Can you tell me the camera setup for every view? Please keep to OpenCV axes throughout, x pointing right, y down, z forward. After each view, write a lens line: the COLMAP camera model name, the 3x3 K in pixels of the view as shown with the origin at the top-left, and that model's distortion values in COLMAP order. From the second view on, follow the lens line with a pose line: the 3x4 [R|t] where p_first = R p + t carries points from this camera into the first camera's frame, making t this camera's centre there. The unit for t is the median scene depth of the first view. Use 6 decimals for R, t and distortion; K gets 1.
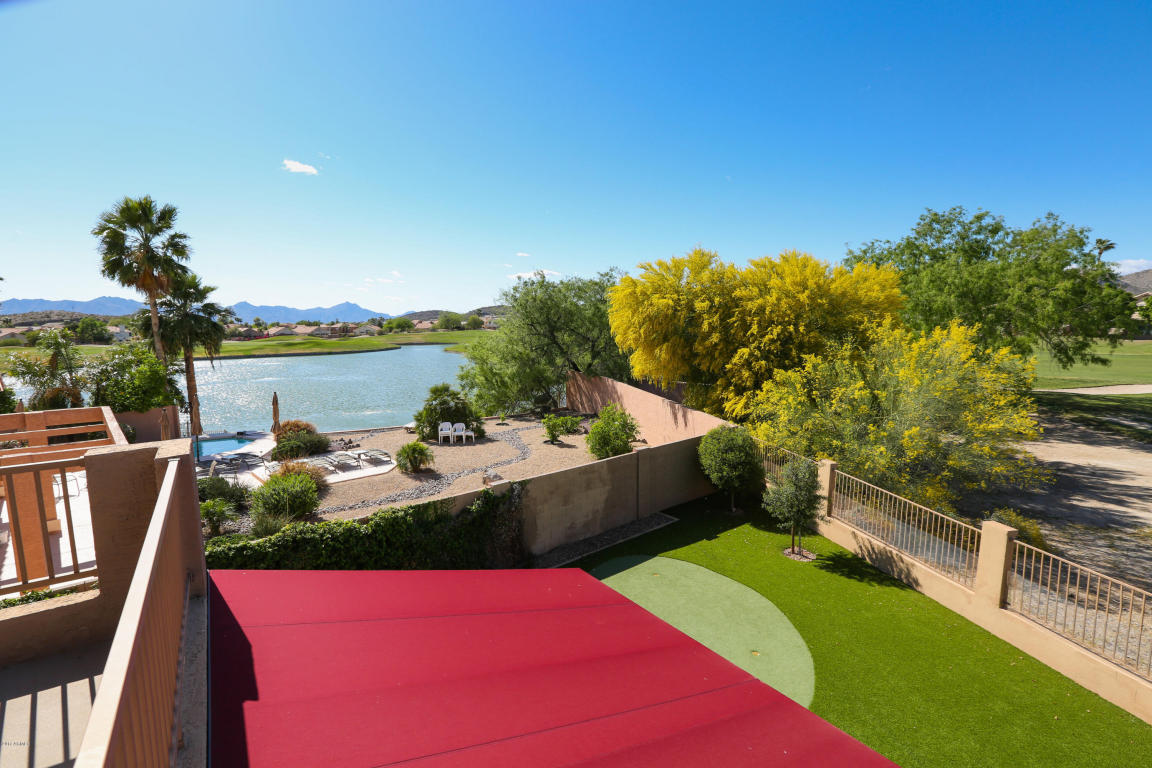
lens RADIAL K [[527.8, 0, 576.6], [0, 527.8, 381.6], [0, 0, 1]] dist [-0.056795, 0.020461]
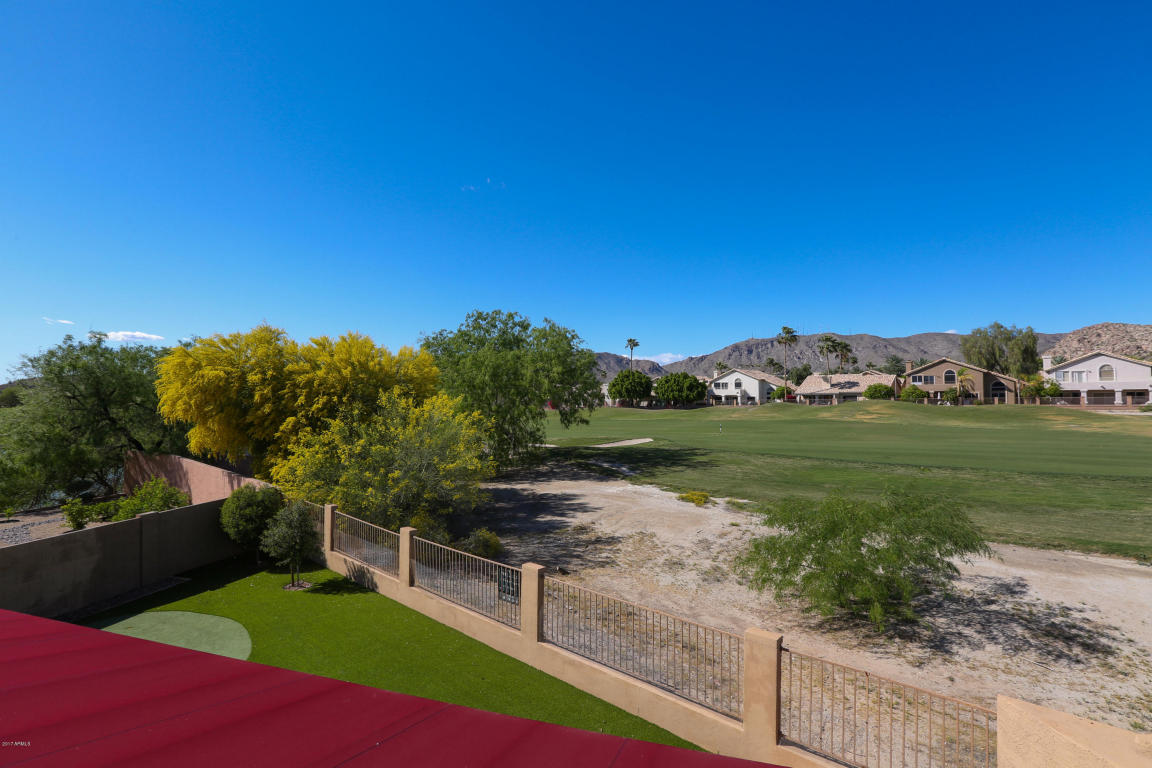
lens RADIAL K [[527.8, 0, 576.6], [0, 527.8, 381.6], [0, 0, 1]] dist [-0.056795, 0.020461]
pose [[0.798314, 0.022388, 0.601825, 0.129433], [0.064420, 0.990401, -0.122295, 0.033595], [-0.598786, 0.136399, 0.789209, -0.221965]]
